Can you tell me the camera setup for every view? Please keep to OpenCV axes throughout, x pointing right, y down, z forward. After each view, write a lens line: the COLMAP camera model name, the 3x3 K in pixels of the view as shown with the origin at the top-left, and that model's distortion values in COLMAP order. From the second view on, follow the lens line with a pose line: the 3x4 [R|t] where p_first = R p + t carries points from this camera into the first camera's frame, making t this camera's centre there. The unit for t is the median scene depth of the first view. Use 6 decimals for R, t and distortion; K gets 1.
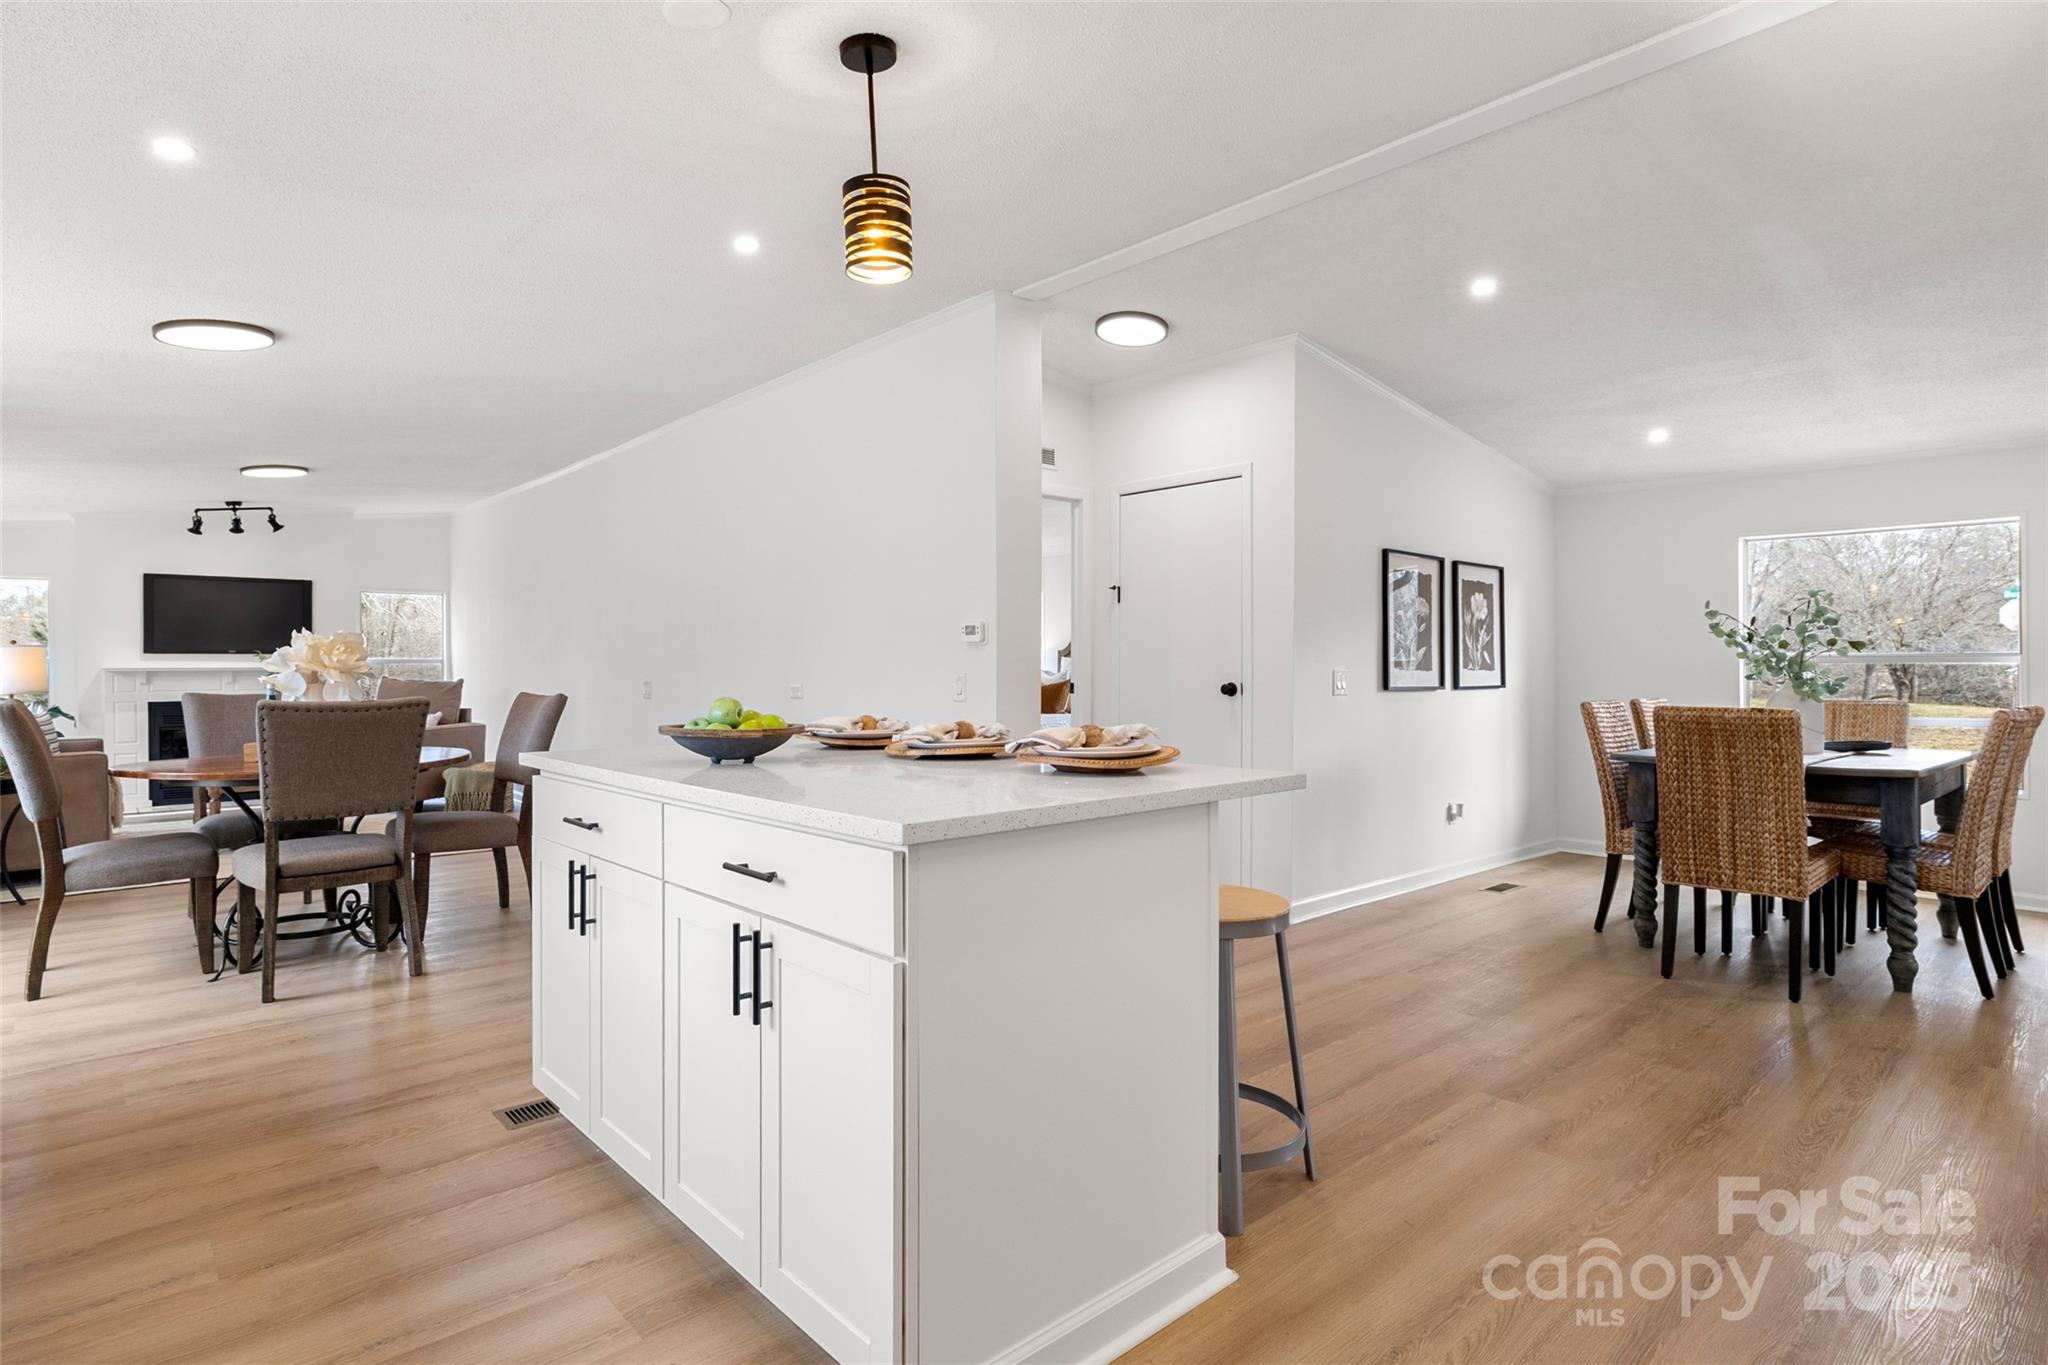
lens RADIAL K [[1059.0, 0, 1010.6], [0, 1059.0, 666.3], [0, 0, 1]] dist [0.002528, -0.000023]
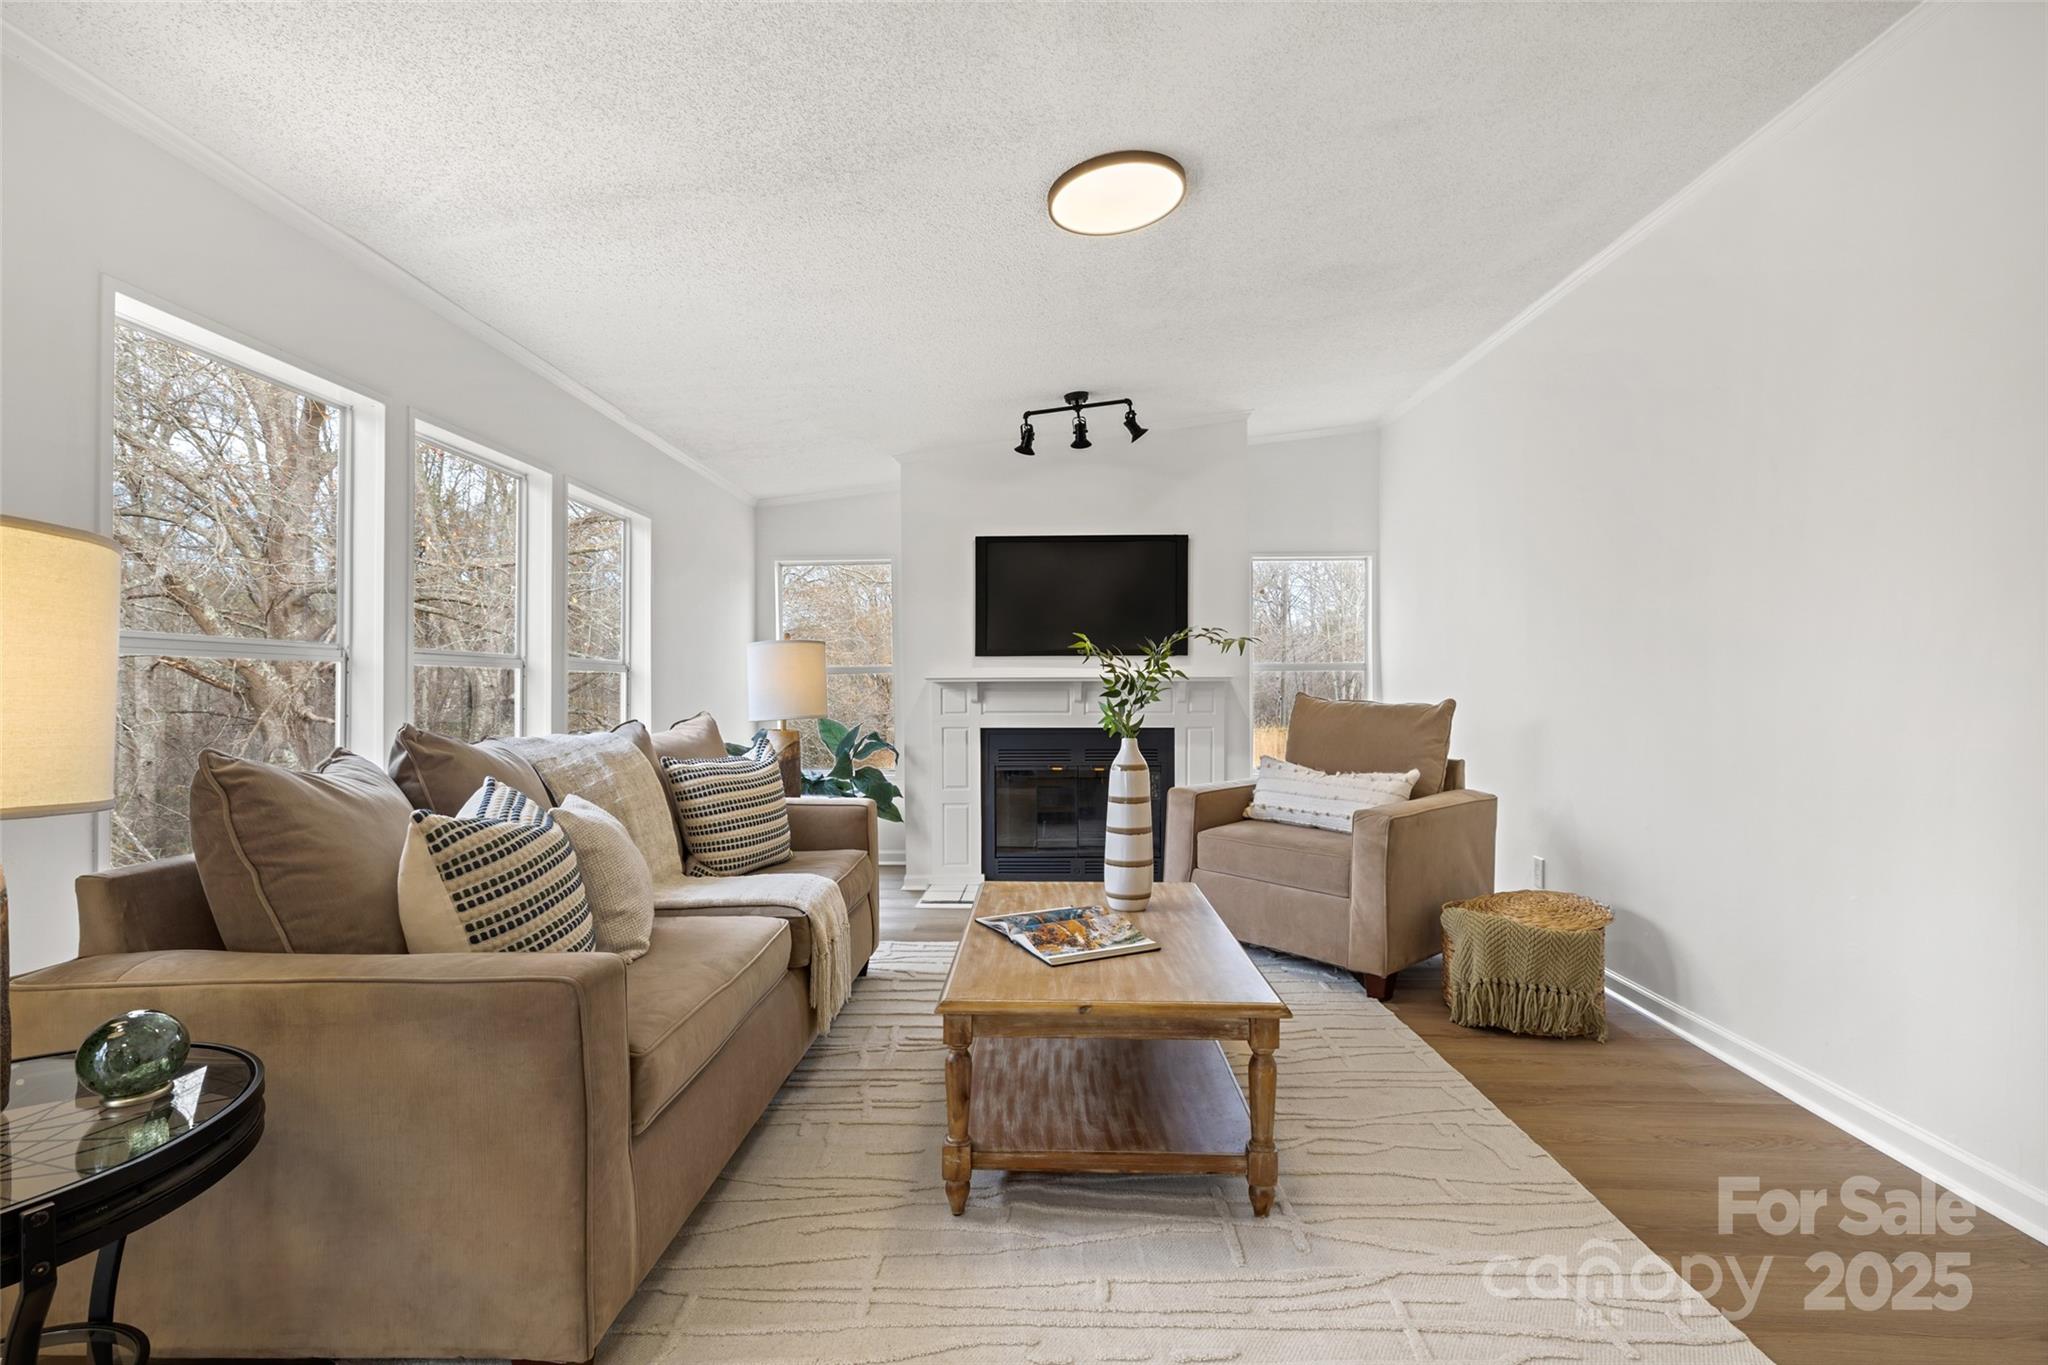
lens RADIAL K [[929.0, 0, 1031.1], [0, 929.0, 683.9], [0, 0, 1]] dist [-0.001375, -0.000025]
pose [[0.735129, 0.004376, -0.677913, -0.391839], [0.000622, 0.999974, 0.007129, 0.001553], [0.677927, -0.005662, 0.735108, 0.589411]]
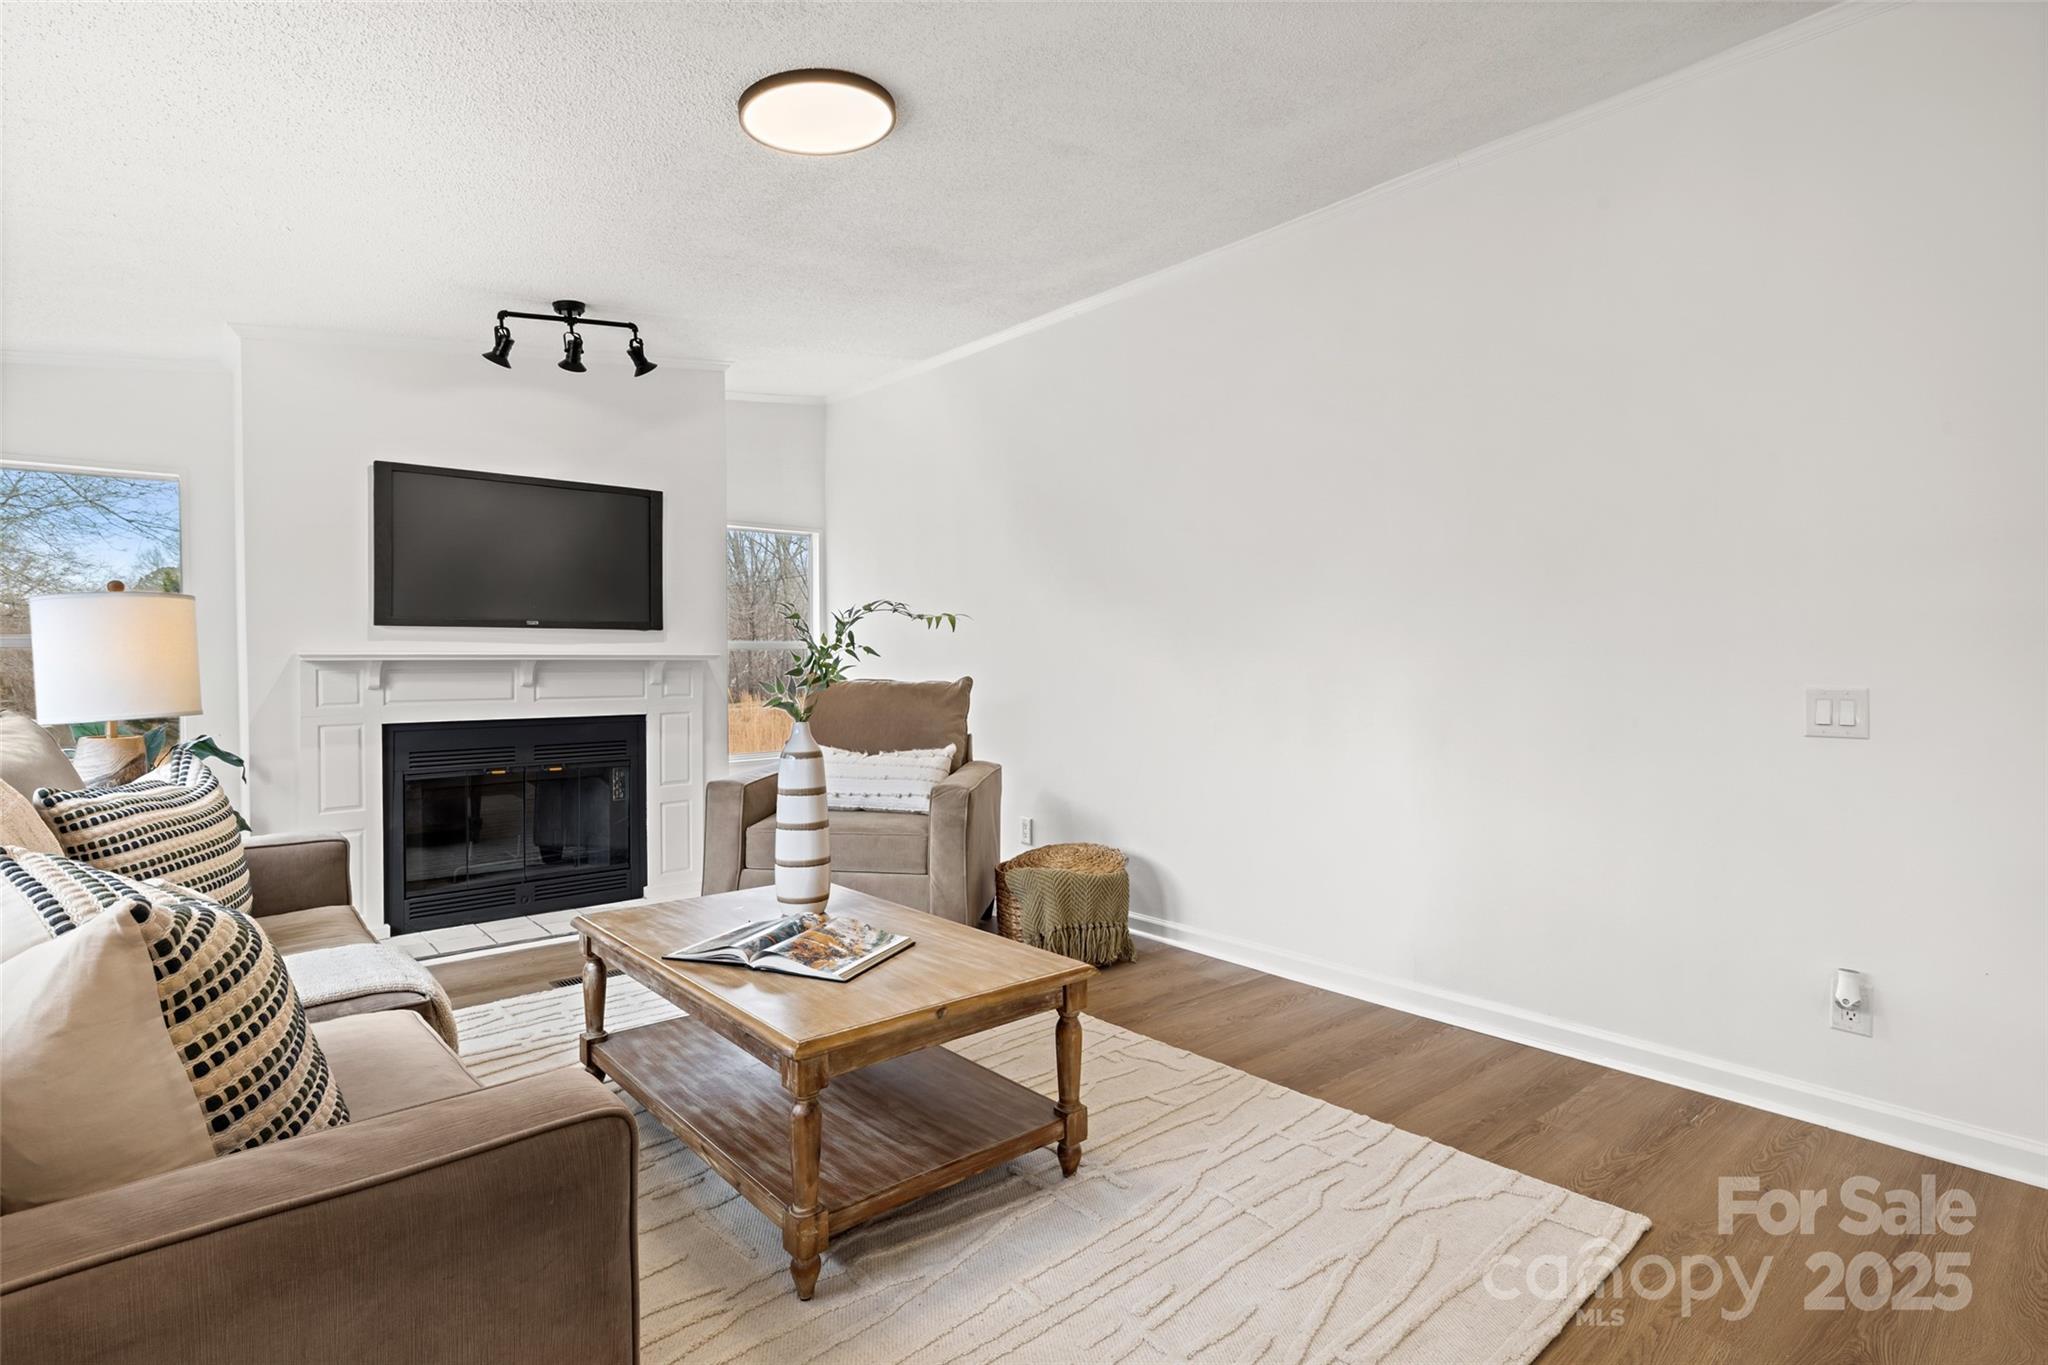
lens RADIAL K [[1003.8, 0, 1016.6], [0, 1003.8, 666.4], [0, 0, 1]] dist [-0.003342, 0.000426]
pose [[0.999942, 0.002706, -0.010411, -0.515681], [-0.002639, 0.999976, 0.006461, 0.003236], [0.010429, -0.006433, 0.999925, 0.540444]]
